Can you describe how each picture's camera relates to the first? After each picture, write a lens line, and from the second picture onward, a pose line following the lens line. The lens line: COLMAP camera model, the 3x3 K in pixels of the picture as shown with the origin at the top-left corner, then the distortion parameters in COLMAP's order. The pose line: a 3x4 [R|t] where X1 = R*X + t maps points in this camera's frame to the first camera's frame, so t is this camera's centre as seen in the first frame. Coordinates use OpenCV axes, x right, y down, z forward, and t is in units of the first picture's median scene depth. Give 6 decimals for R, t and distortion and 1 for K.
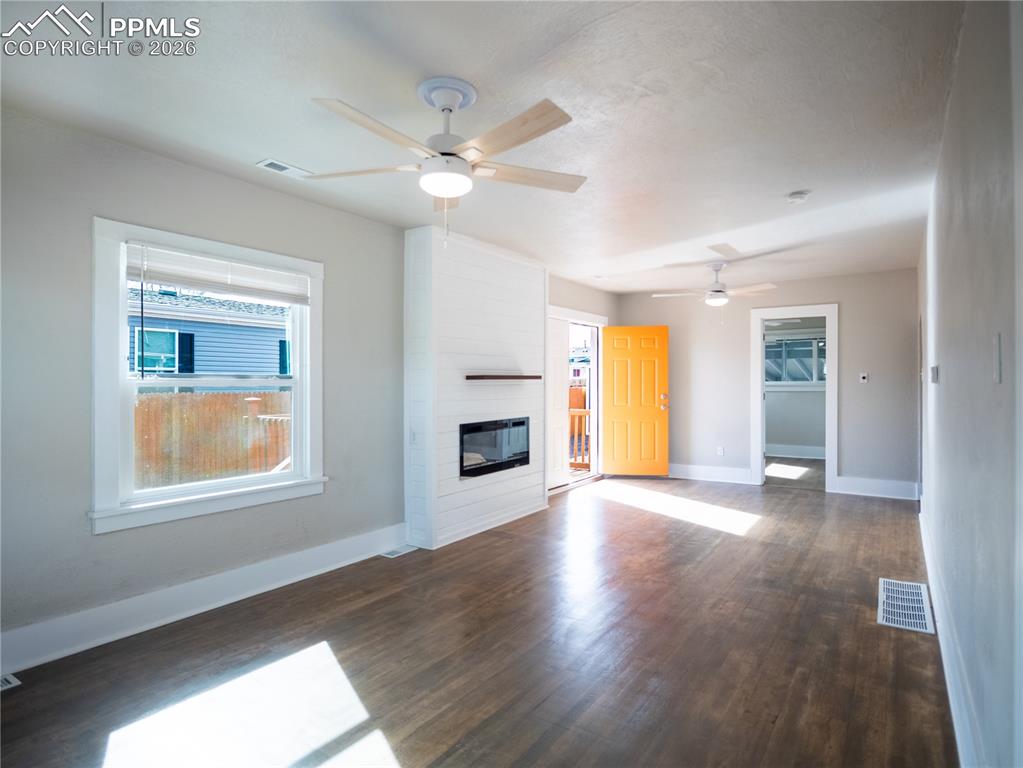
lens RADIAL K [[562.2, 0, 511.5], [0, 562.2, 384.0], [0, 0, 1]] dist [-0.018214, -0.000558]
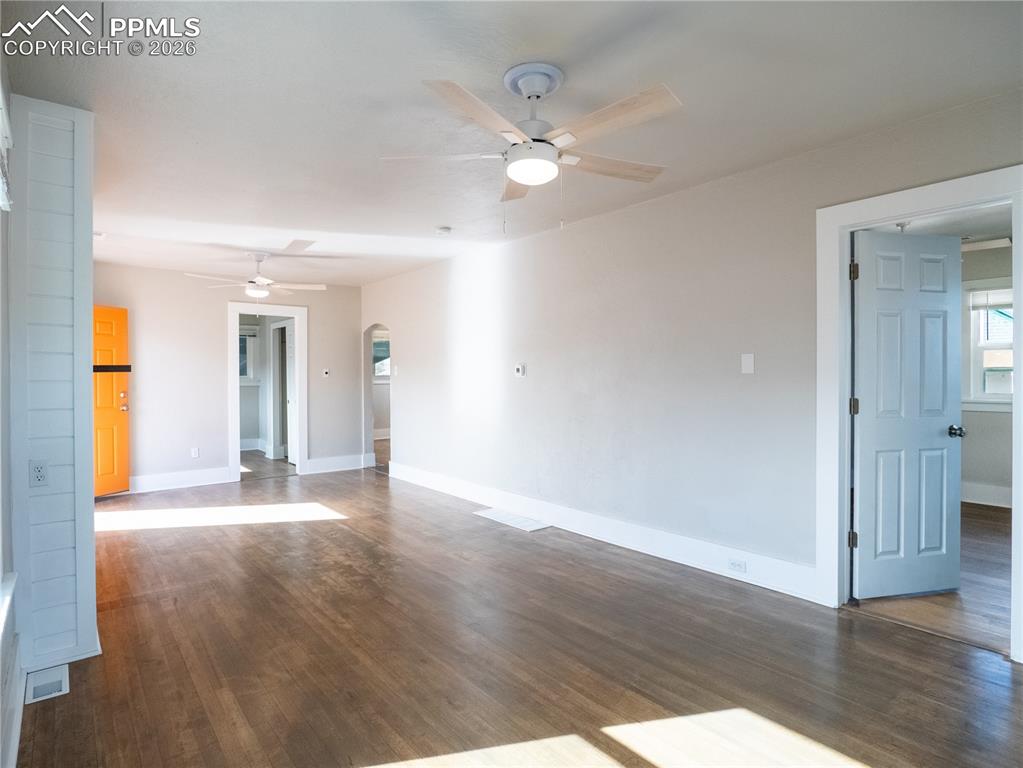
lens RADIAL K [[562.2, 0, 511.5], [0, 562.2, 384.0], [0, 0, 1]] dist [-0.018214, -0.000558]
pose [[0.294140, -0.013201, 0.955671, -0.507780], [0.007812, 0.999904, 0.011408, 0.002408], [-0.955730, 0.004111, 0.294215, 0.354979]]
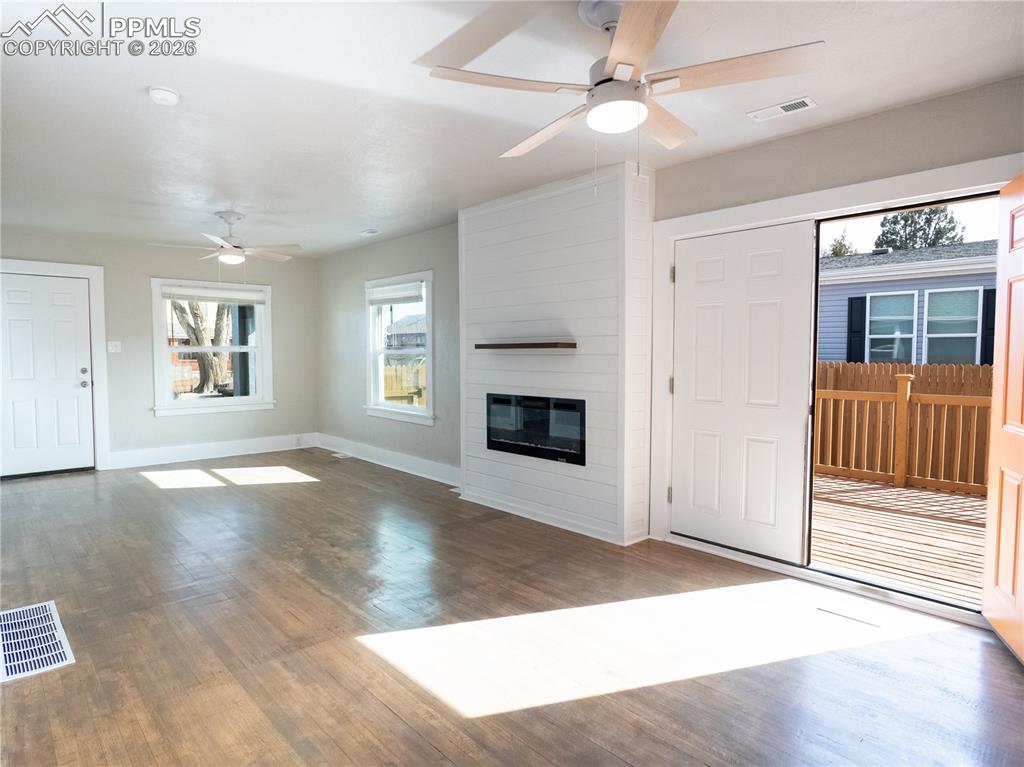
lens RADIAL K [[587.5, 0, 512.0], [0, 587.5, 383.5], [0, 0, 1]] dist [-0.011166, 0.000273]
pose [[-0.223181, 0.056521, -0.973137, 0.876626], [-0.003559, 0.998264, 0.058796, -0.007978], [0.974771, 0.016586, -0.222592, 1.210337]]
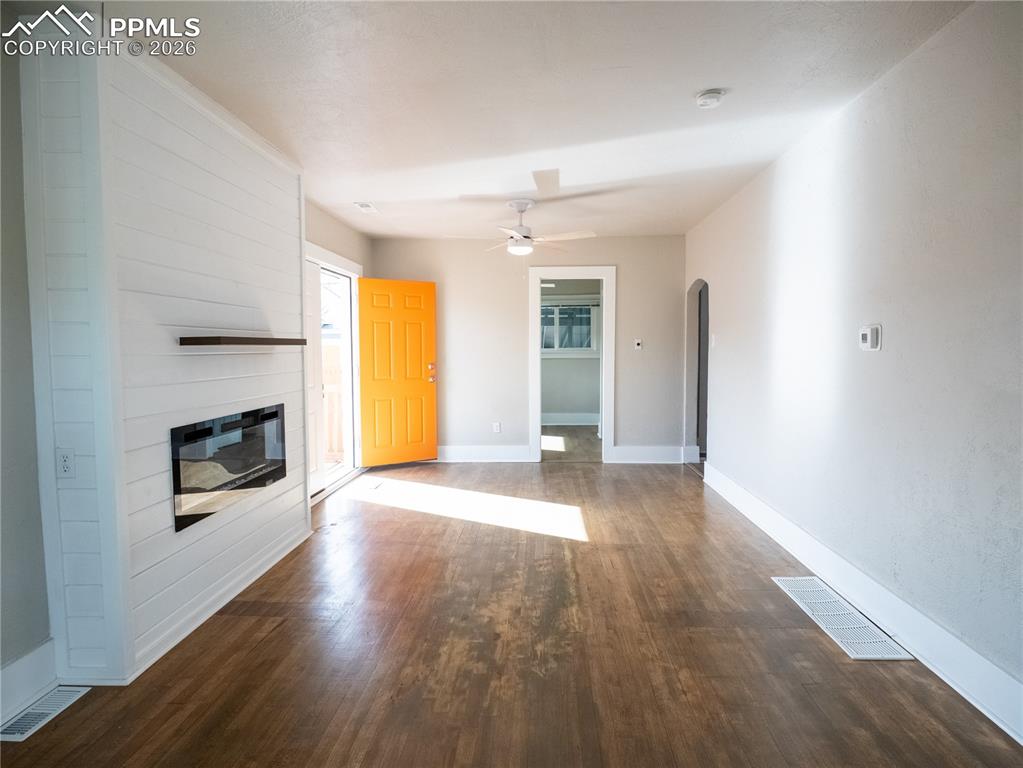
lens RADIAL K [[551.9, 0, 511.5], [0, 551.9, 384.0], [0, 0, 1]] dist [-0.013711, -0.000003]
pose [[0.855961, -0.034966, 0.515856, -0.077791], [0.005425, 0.998263, 0.058663, 0.000592], [-0.517011, -0.047415, 0.854664, 0.370003]]
